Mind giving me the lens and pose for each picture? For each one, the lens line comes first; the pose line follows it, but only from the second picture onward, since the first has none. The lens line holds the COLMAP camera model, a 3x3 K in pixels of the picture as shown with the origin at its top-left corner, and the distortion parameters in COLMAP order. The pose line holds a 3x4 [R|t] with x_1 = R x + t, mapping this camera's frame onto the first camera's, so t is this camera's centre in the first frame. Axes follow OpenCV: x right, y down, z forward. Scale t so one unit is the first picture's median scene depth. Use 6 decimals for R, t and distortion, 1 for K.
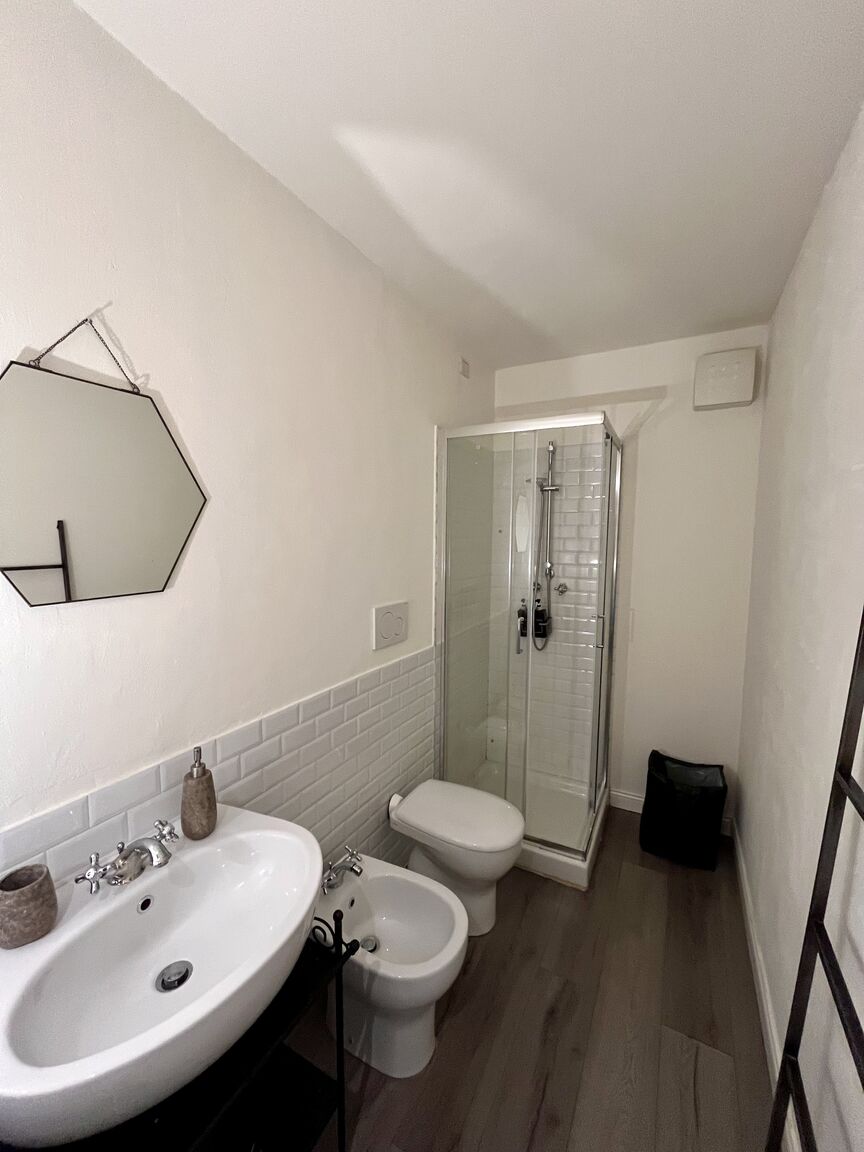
lens RADIAL K [[469.6, 0, 431.8], [0, 469.6, 580.2], [0, 0, 1]] dist [0.003217, -0.000454]
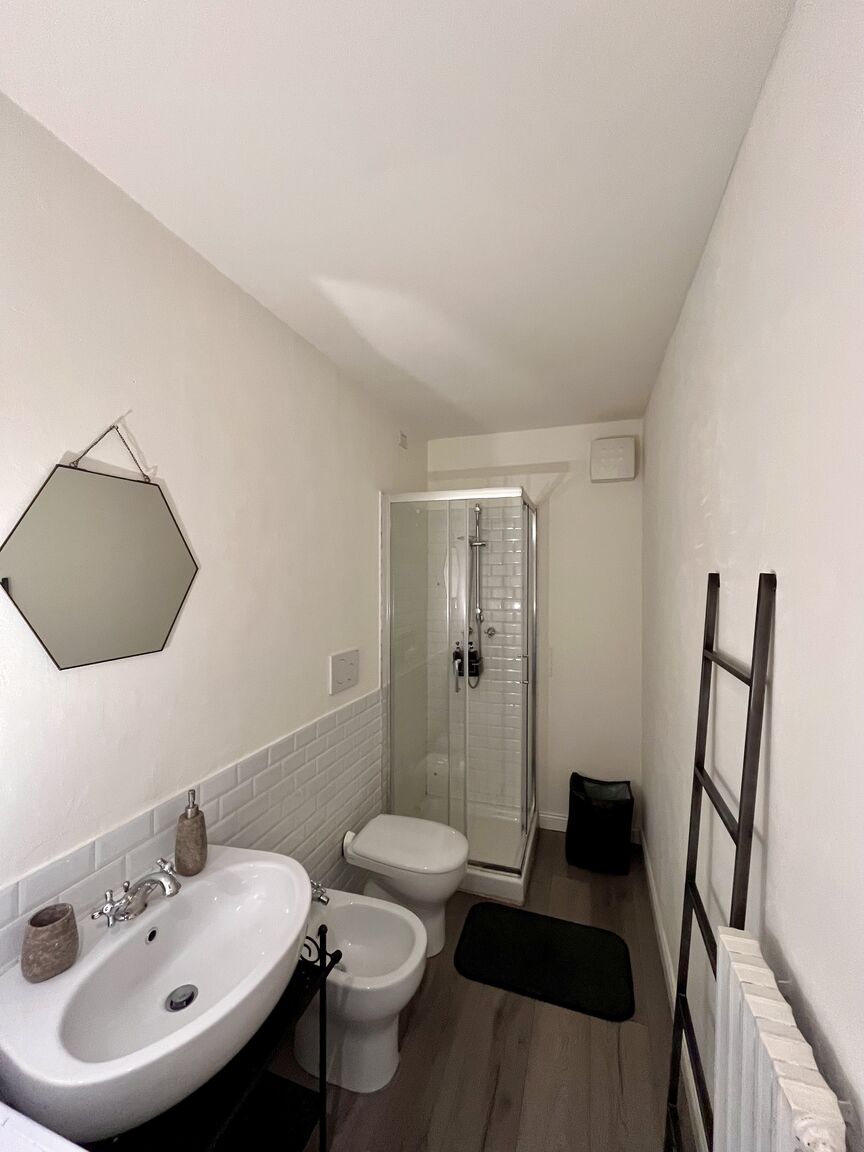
lens RADIAL K [[469.6, 0, 431.4], [0, 469.6, 577.6], [0, 0, 1]] dist [0.003217, -0.000454]
pose [[0.986868, -0.006955, 0.161381, -0.083793], [0.021281, 0.995963, -0.087211, -0.029954], [-0.160123, 0.089500, 0.983031, -0.182989]]
